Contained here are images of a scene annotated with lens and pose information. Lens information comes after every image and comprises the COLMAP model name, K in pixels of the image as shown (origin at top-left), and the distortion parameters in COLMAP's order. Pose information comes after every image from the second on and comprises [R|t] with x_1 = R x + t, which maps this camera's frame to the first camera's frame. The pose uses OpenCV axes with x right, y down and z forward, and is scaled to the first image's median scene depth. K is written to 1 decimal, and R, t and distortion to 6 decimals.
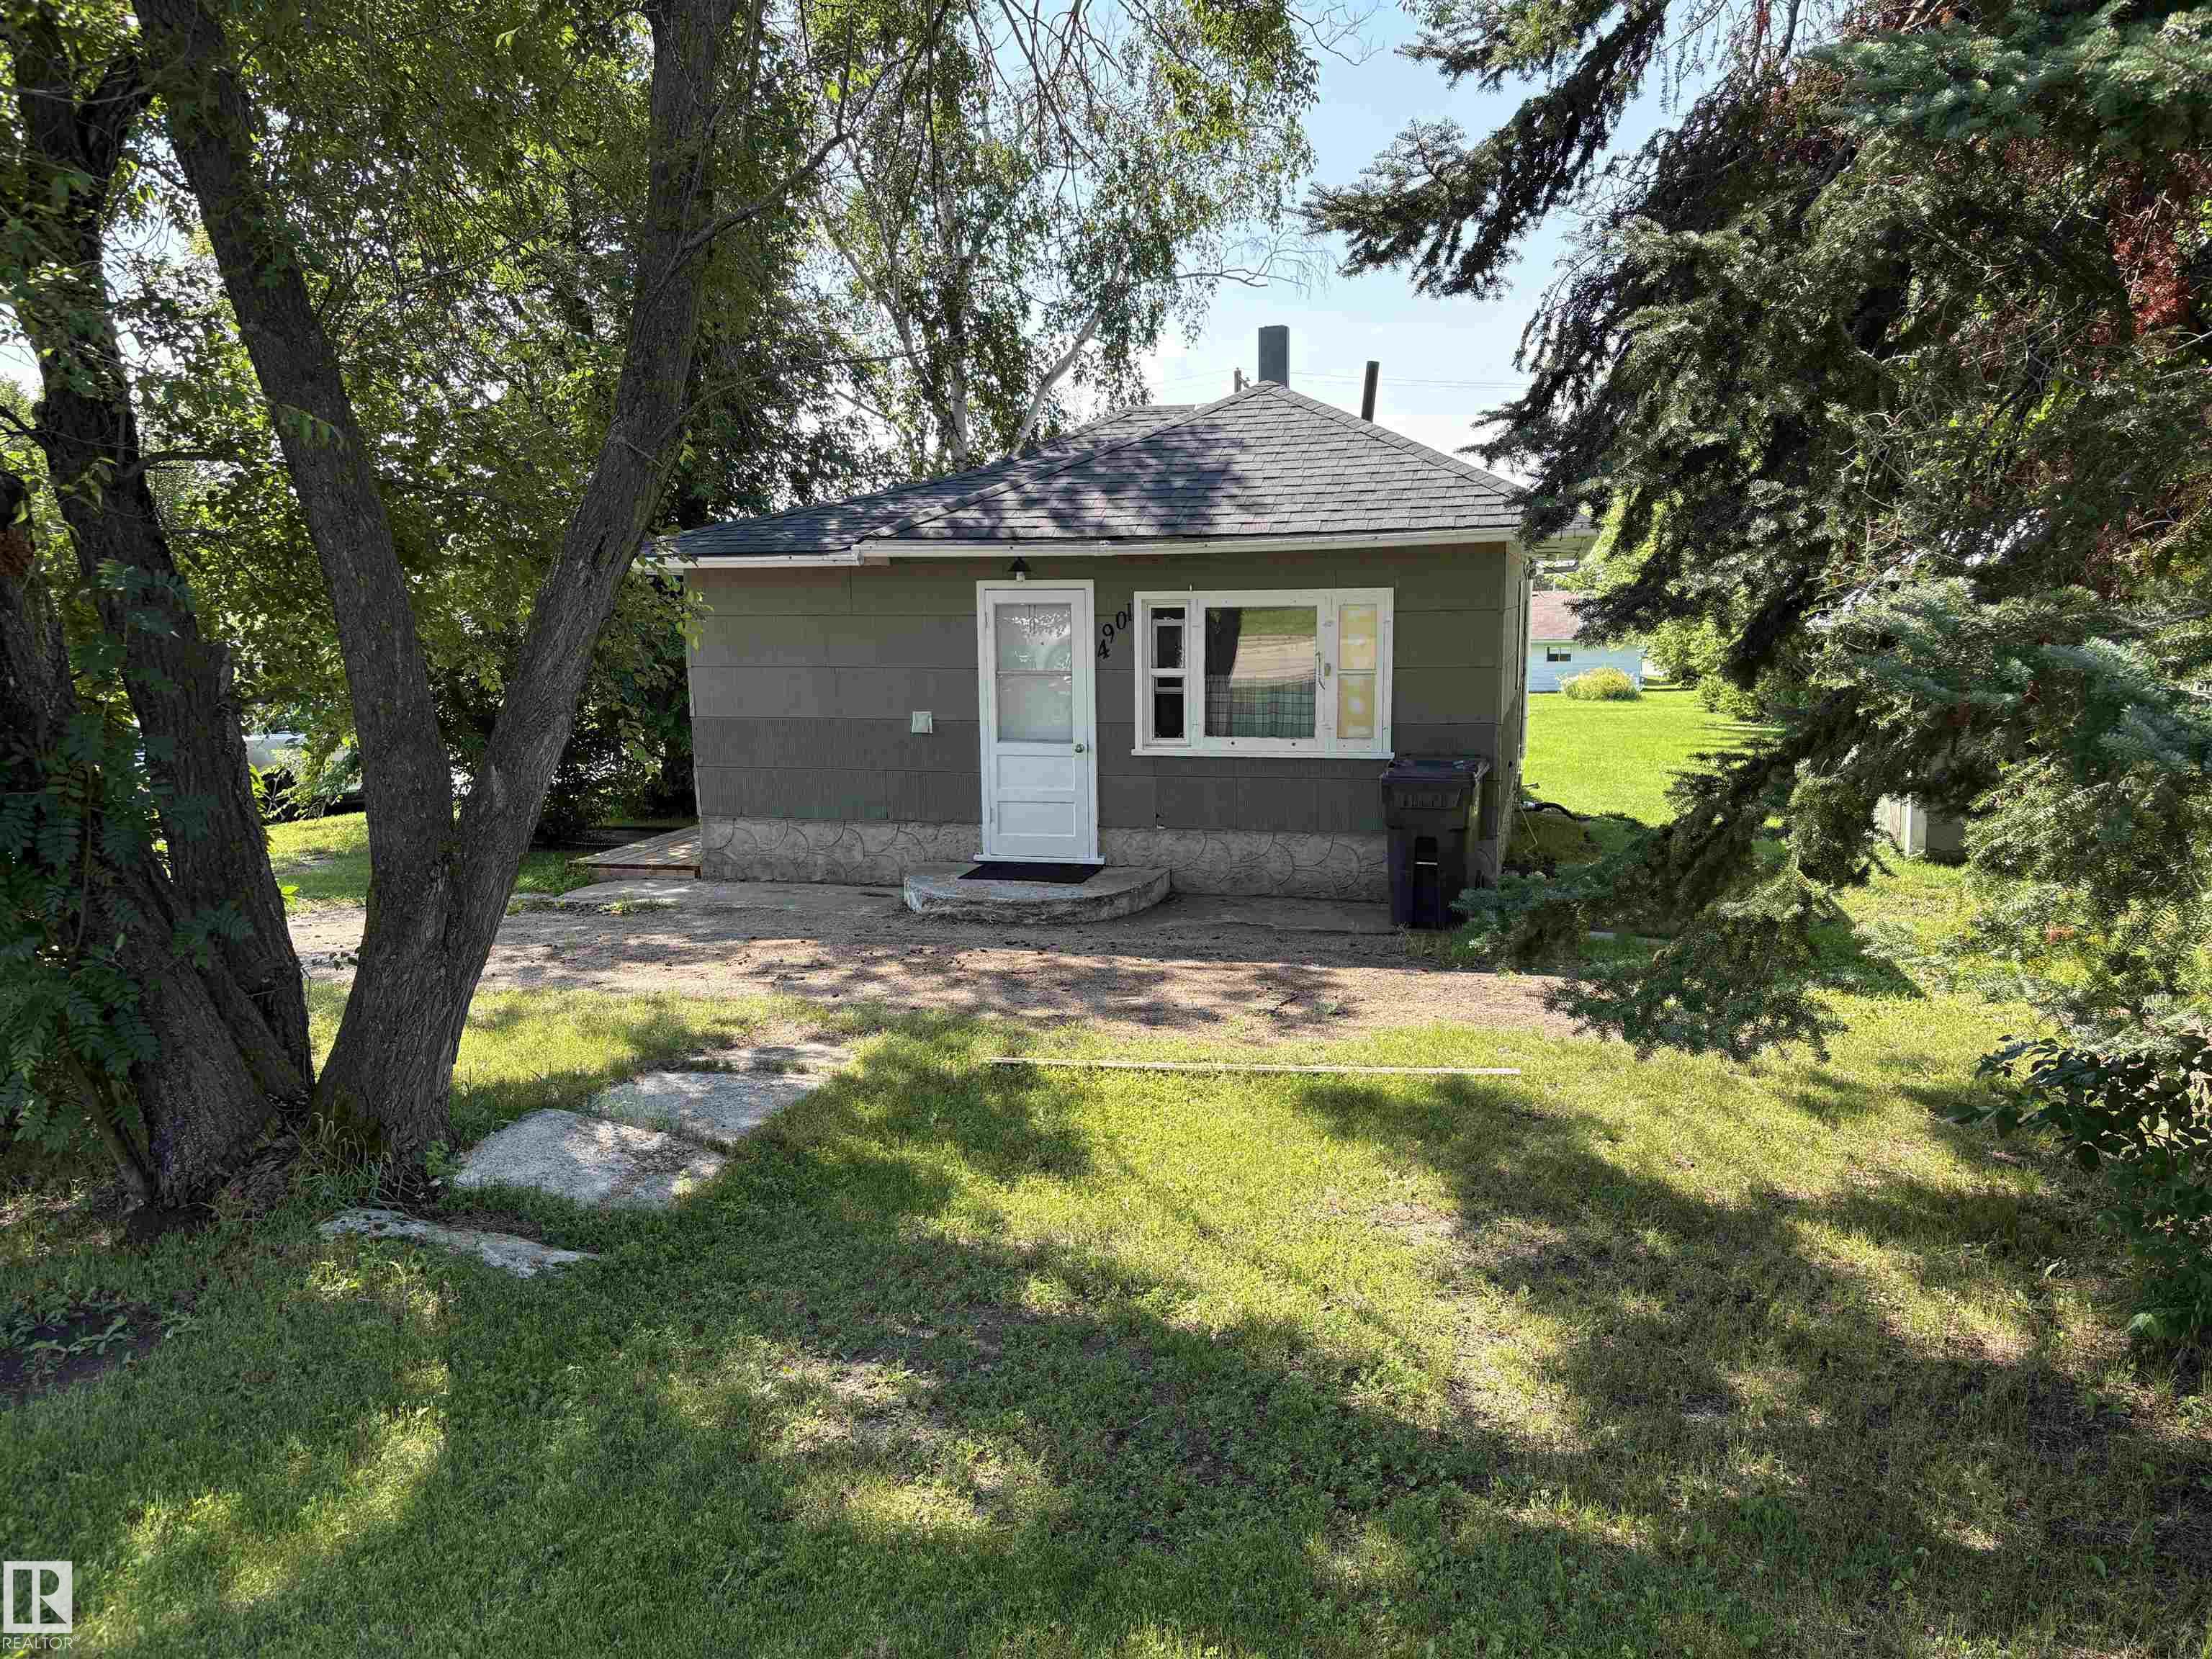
lens RADIAL K [[1677.5, 0, 1072.5], [0, 1677.5, 771.0], [0, 0, 1]] dist [0.123813, -0.000491]
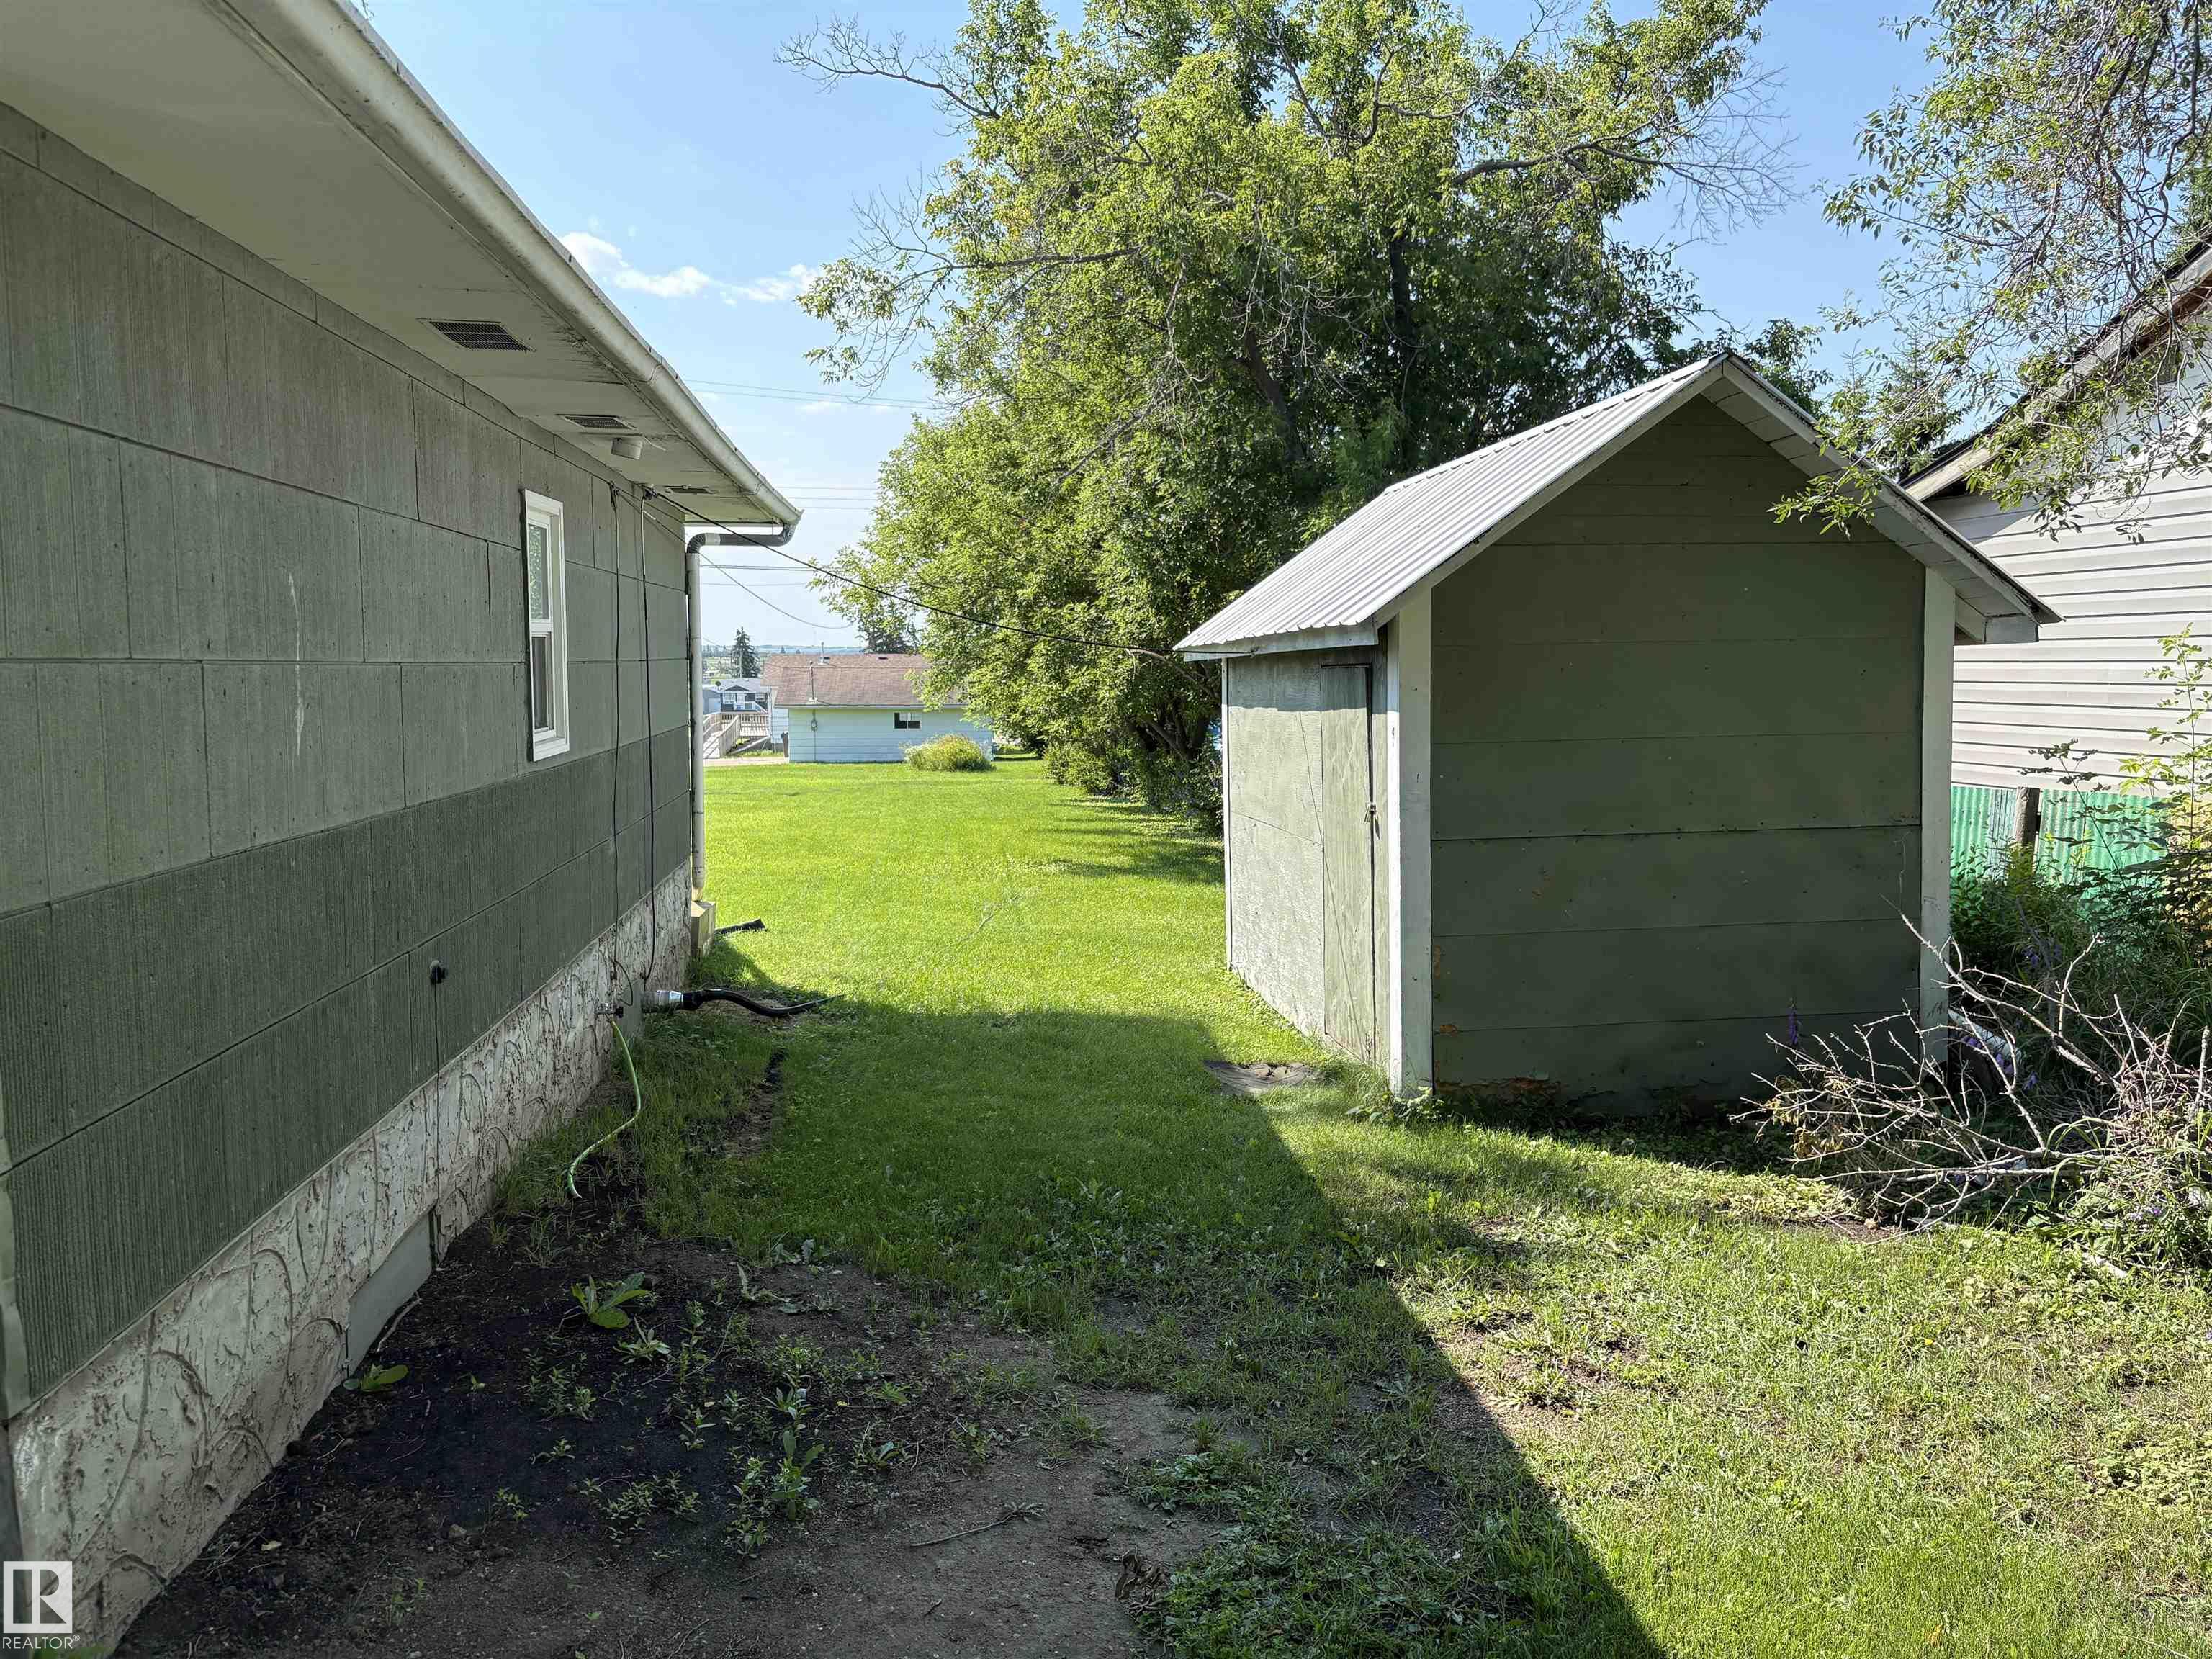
lens RADIAL K [[1673.3, 0, 1104.2], [0, 1673.3, 802.3], [0, 0, 1]] dist [0.027736, -0.000340]
pose [[0.927505, -0.015343, 0.373496, 0.259055], [0.024422, 0.999510, -0.019589, -0.026238], [-0.373012, 0.027290, 0.927425, 0.679942]]
